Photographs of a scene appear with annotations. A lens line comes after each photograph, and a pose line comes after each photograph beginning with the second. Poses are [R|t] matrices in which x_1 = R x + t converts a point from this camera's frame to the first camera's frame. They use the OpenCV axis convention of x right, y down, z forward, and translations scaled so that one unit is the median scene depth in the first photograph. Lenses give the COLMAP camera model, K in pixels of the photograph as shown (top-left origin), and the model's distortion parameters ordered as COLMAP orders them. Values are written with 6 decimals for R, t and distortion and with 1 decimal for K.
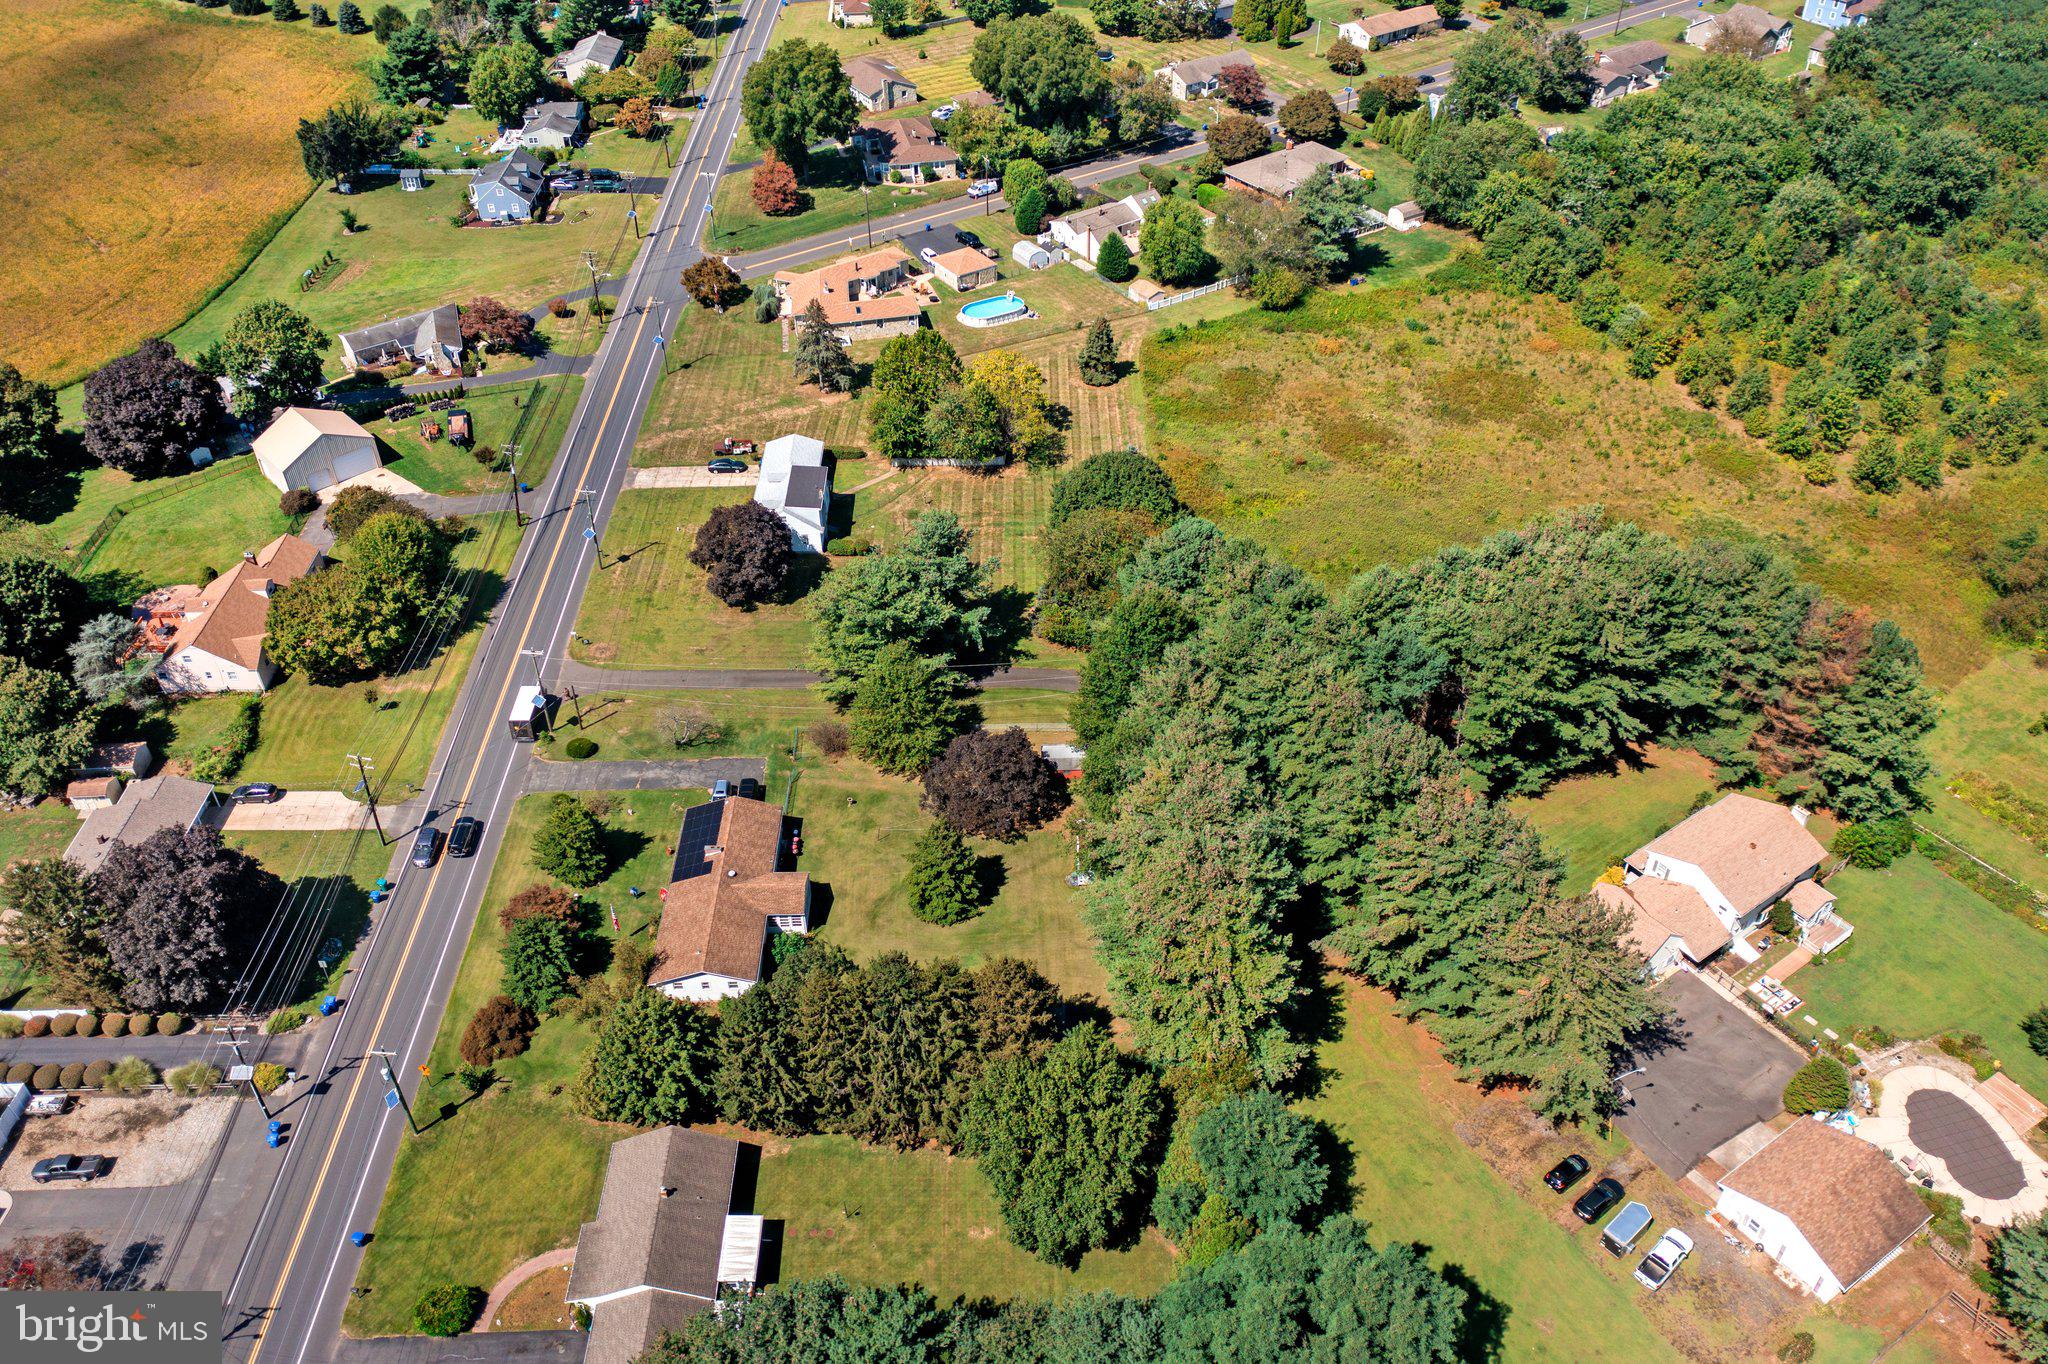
lens RADIAL K [[1646.6, 0, 1025.6], [0, 1646.6, 689.2], [0, 0, 1]] dist [0.006737, 0.018091]
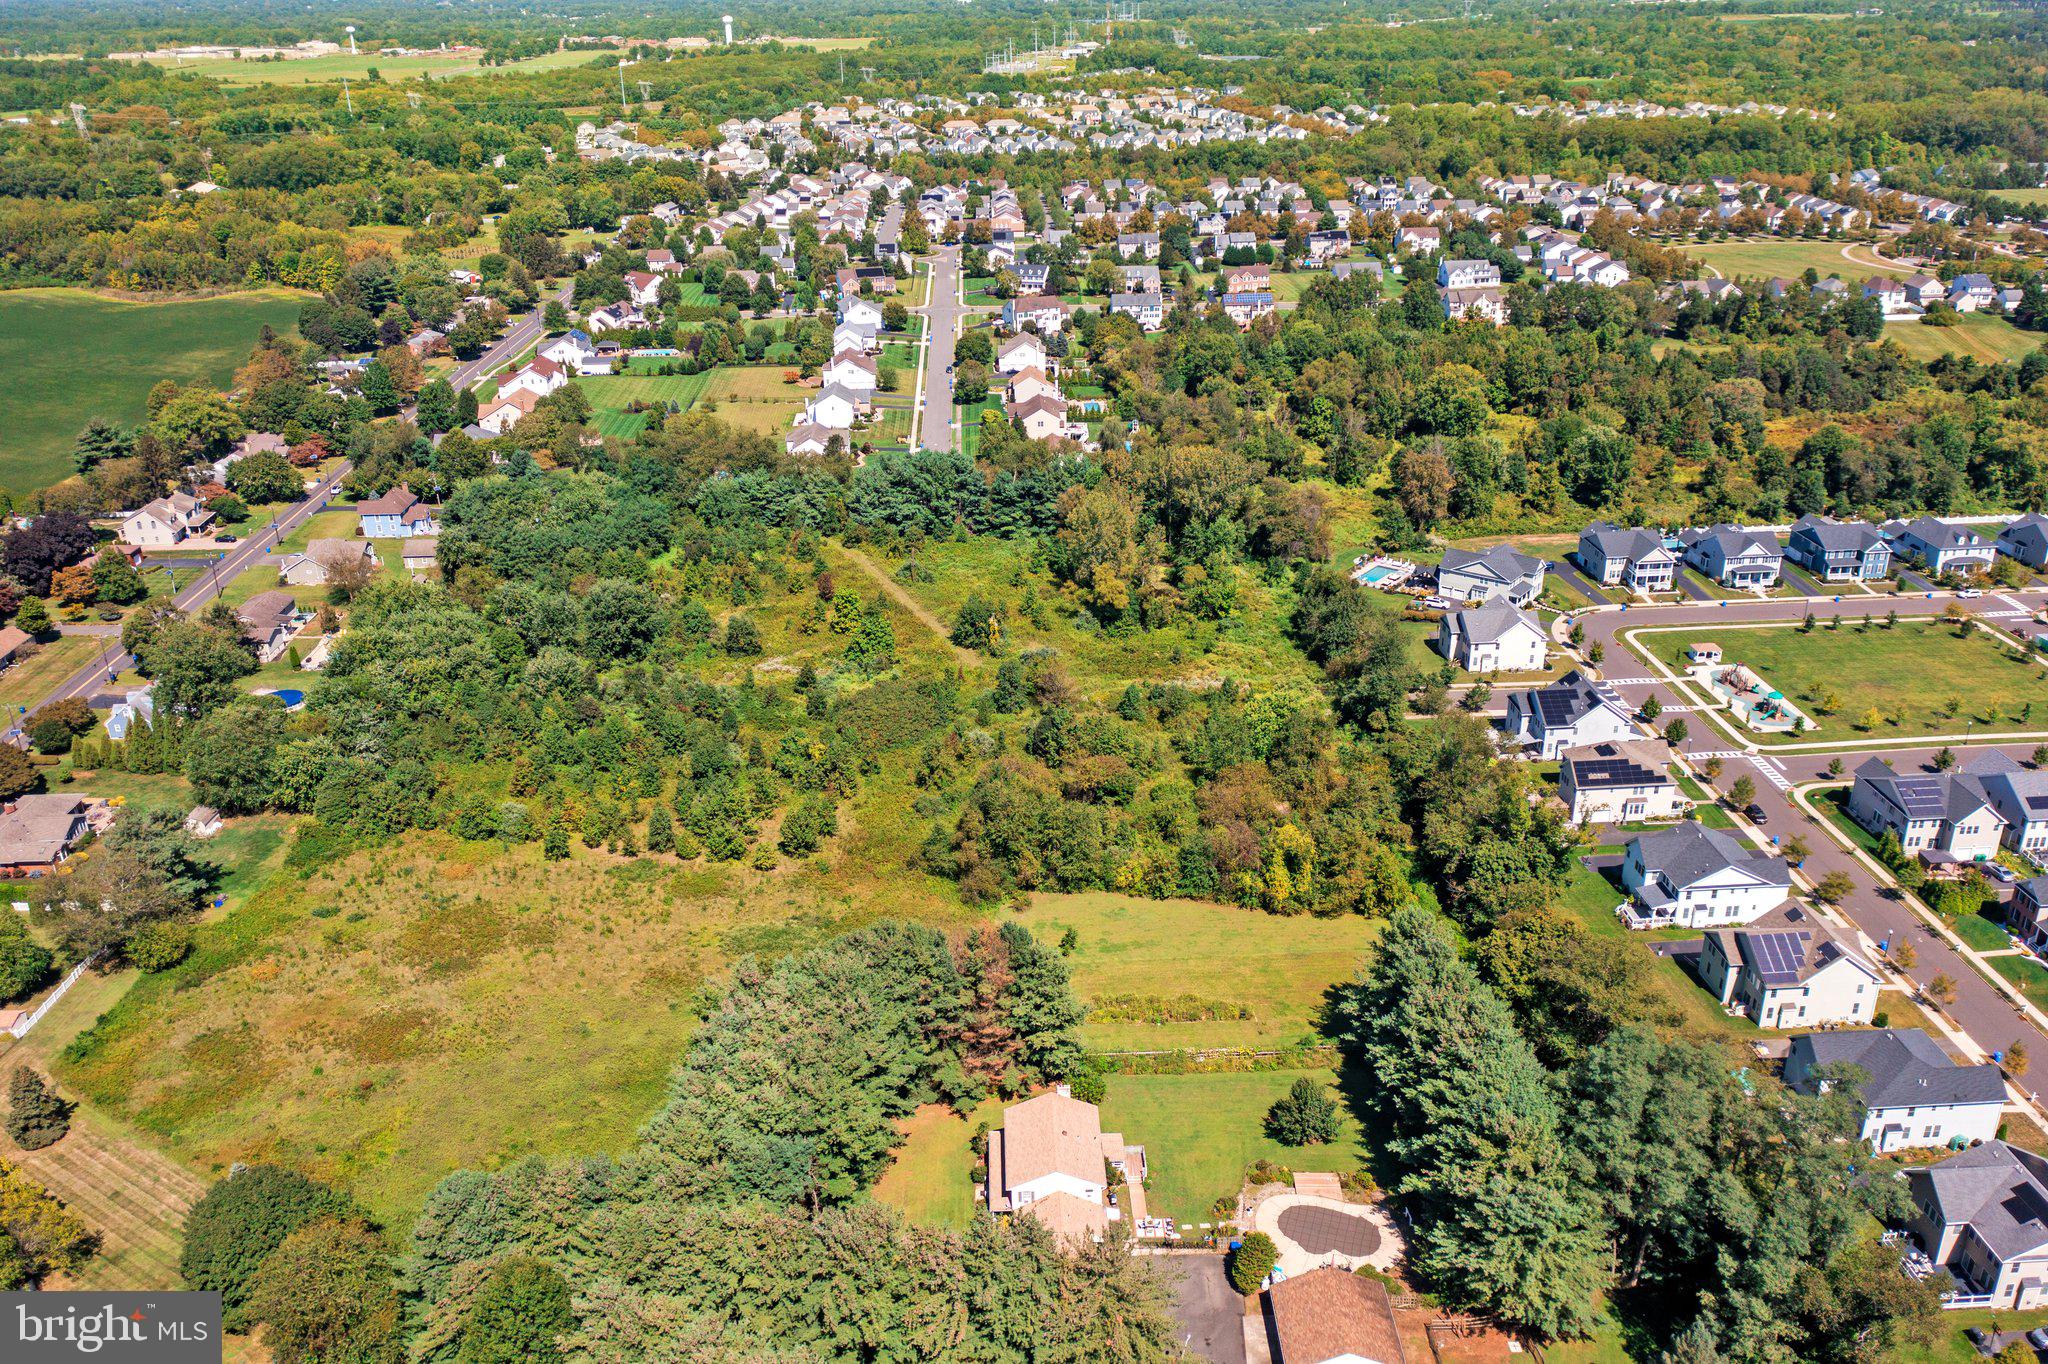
lens RADIAL K [[1646.6, 0, 1029.0], [0, 1646.6, 687.0], [0, 0, 1]] dist [0.006737, 0.018091]
pose [[0.557762, -0.331705, 0.760837, -0.203691], [0.529741, 0.847954, -0.018663, -0.093950], [-0.638964, 0.413457, 0.648674, 0.074085]]
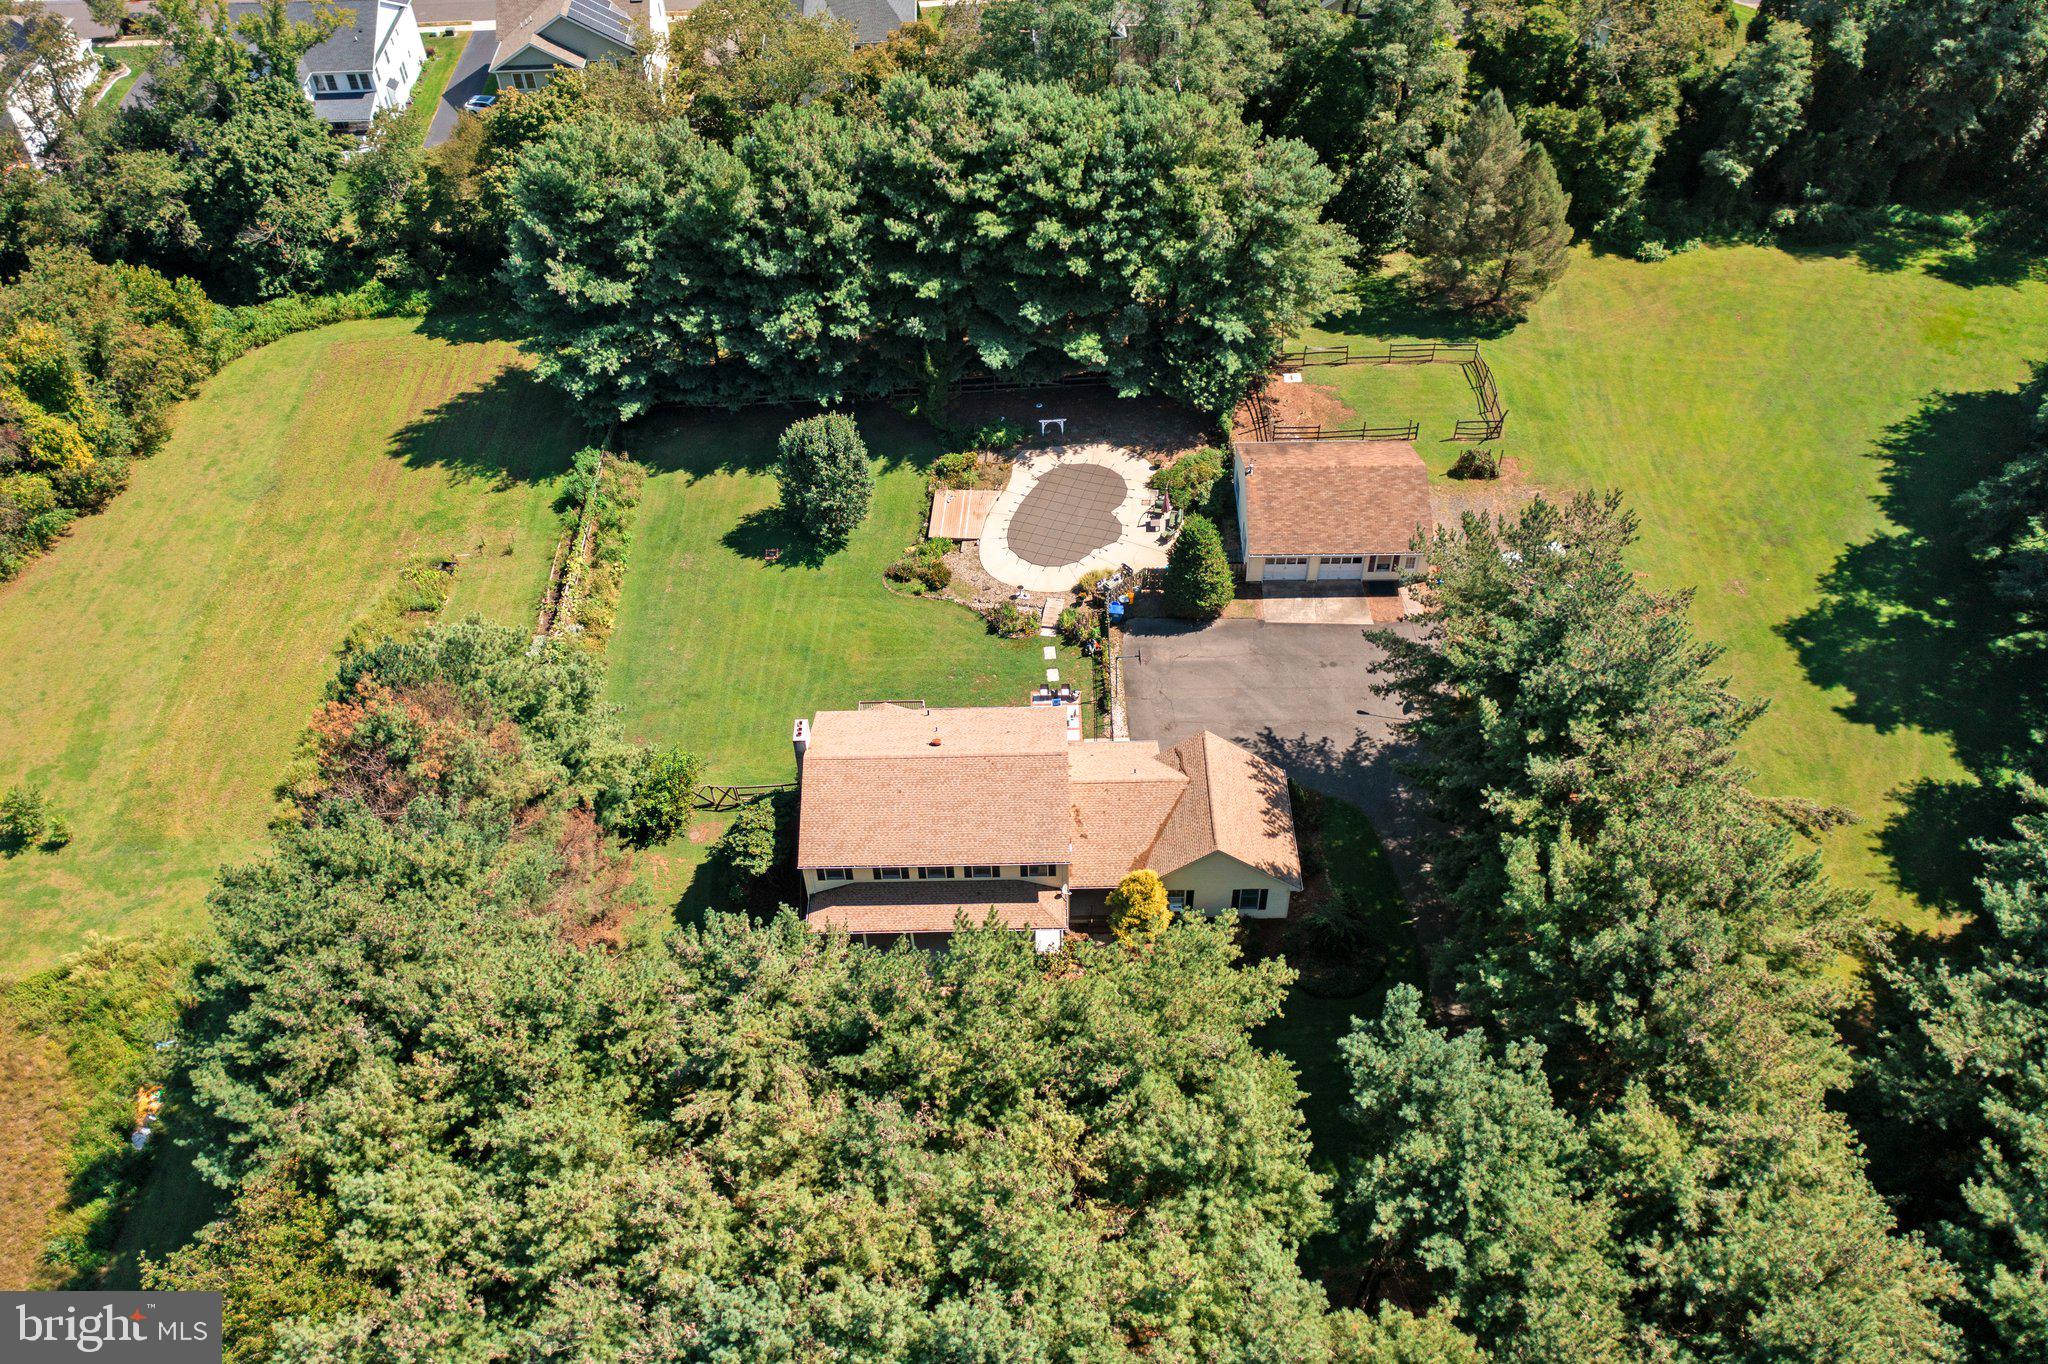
lens RADIAL K [[1646.6, 0, 1018.3], [0, 1646.6, 681.9], [0, 0, 1]] dist [0.006737, 0.018091]
pose [[-0.813014, -0.393525, 0.429122, 0.109466], [0.391729, 0.175569, 0.903174, -0.224597], [-0.430763, 0.902393, 0.011415, 0.550866]]
